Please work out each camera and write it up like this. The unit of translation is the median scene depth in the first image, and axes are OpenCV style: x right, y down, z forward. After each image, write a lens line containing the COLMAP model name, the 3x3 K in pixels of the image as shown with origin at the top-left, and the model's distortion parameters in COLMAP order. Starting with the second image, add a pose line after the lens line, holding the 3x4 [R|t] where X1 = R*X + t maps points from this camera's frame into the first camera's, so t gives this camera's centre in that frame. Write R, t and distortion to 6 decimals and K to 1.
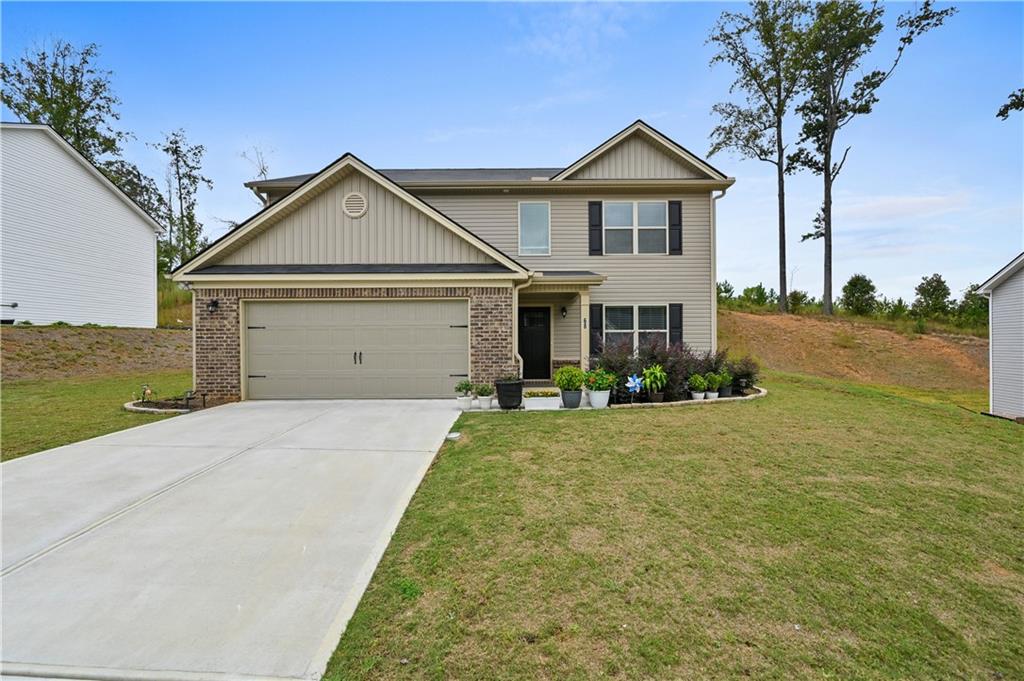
lens RADIAL K [[417.2, 0, 511.4], [0, 417.2, 338.4], [0, 0, 1]] dist [-0.001717, 0.000220]
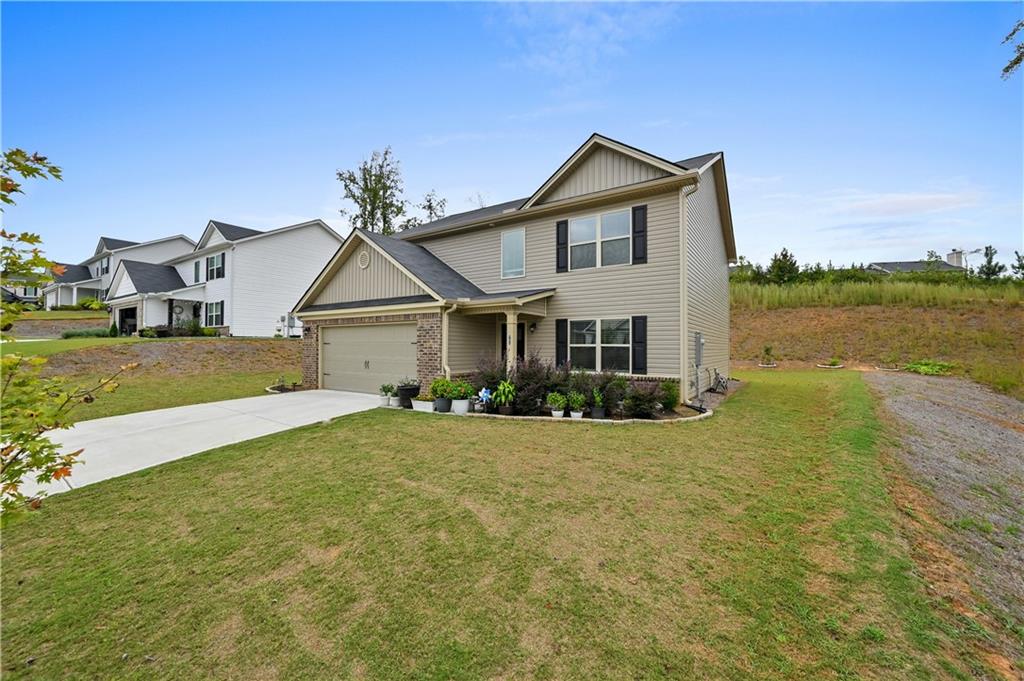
lens RADIAL K [[417.2, 0, 508.2], [0, 417.2, 333.2], [0, 0, 1]] dist [-0.001717, 0.000220]
pose [[0.822096, -0.010530, -0.569251, 0.683892], [0.001181, 0.999858, -0.016789, -0.030094], [0.569347, 0.013130, 0.821992, 0.068841]]
